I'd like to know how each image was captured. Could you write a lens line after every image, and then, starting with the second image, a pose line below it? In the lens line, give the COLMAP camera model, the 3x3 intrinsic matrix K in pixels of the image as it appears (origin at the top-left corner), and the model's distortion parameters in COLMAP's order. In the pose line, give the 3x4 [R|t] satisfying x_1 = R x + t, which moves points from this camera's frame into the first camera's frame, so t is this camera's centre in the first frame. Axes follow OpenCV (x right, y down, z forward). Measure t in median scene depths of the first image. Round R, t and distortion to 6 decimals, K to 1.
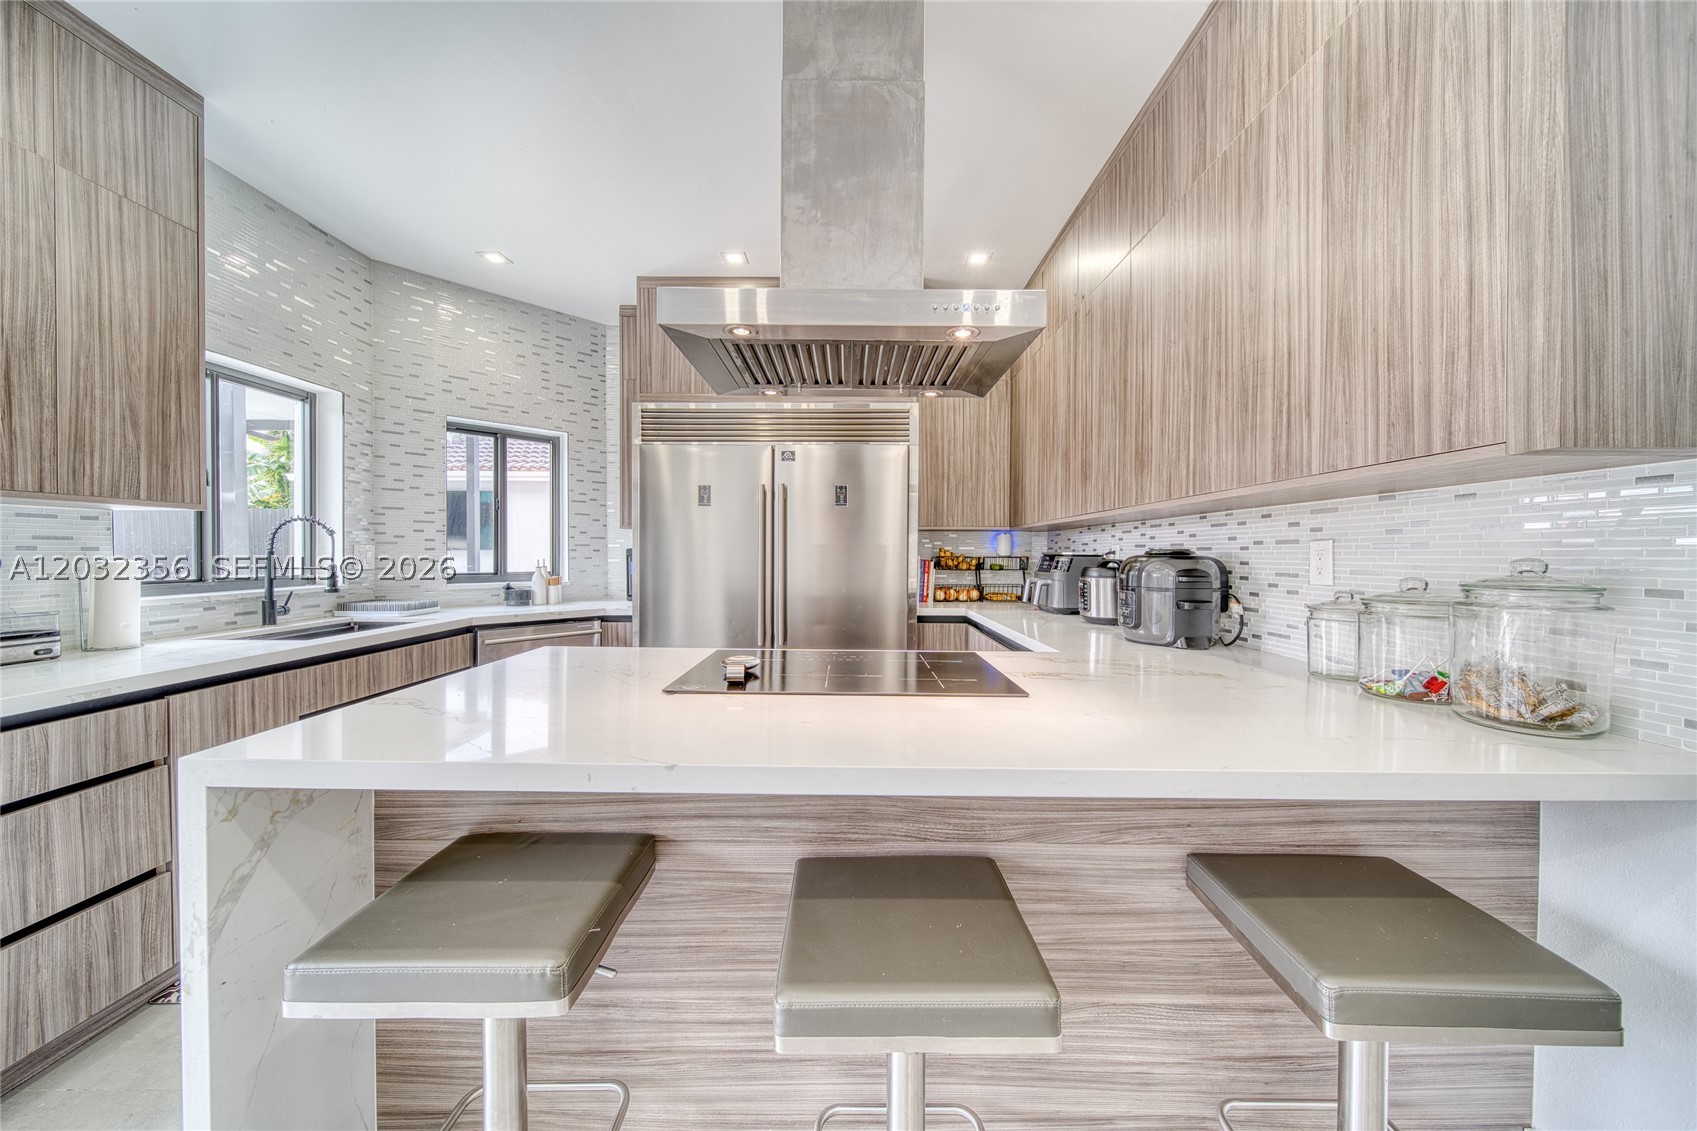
lens RADIAL K [[601.2, 0, 849.5], [0, 601.2, 562.4], [0, 0, 1]] dist [-0.000921, -0.000156]
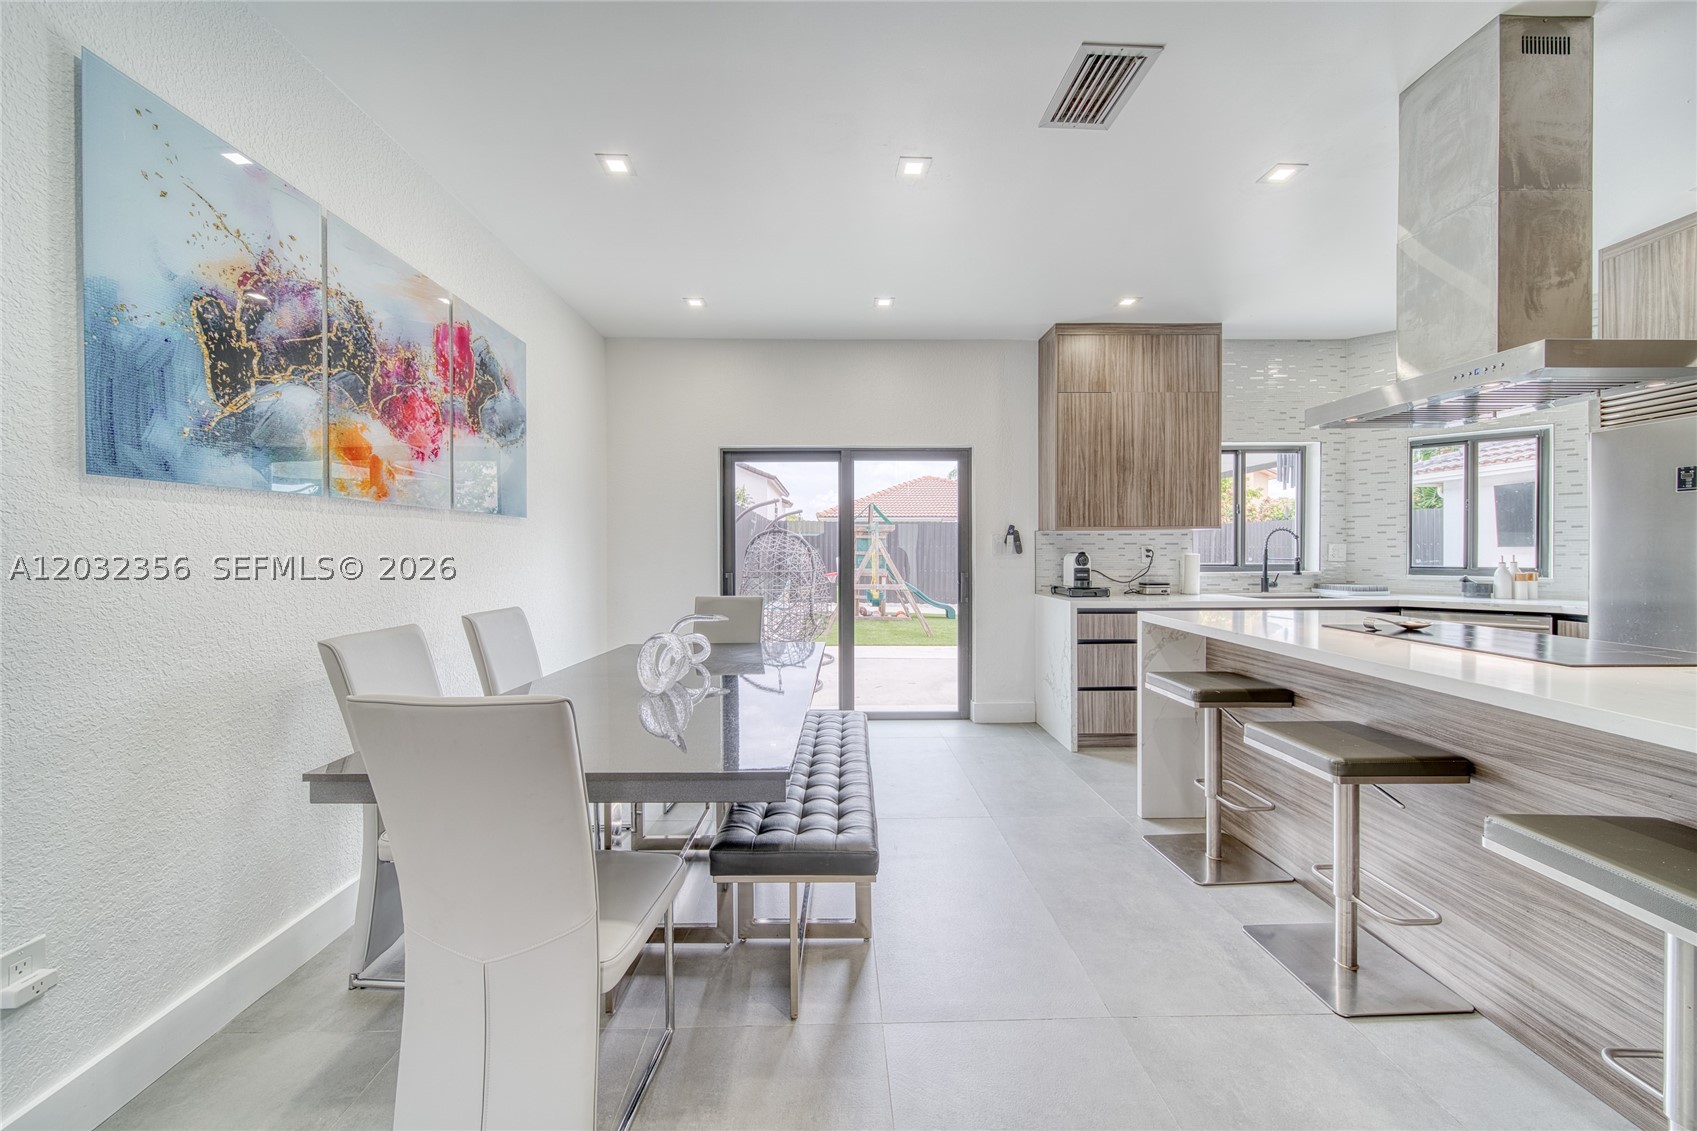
lens RADIAL K [[597.4, 0, 841.6], [0, 597.4, 555.8], [0, 0, 1]] dist [0.000632, -0.000012]
pose [[0.011729, 0.003917, -0.999924, 1.067369], [-0.011829, 0.999923, 0.003779, 0.012092], [0.999861, 0.011784, 0.011775, -0.335966]]
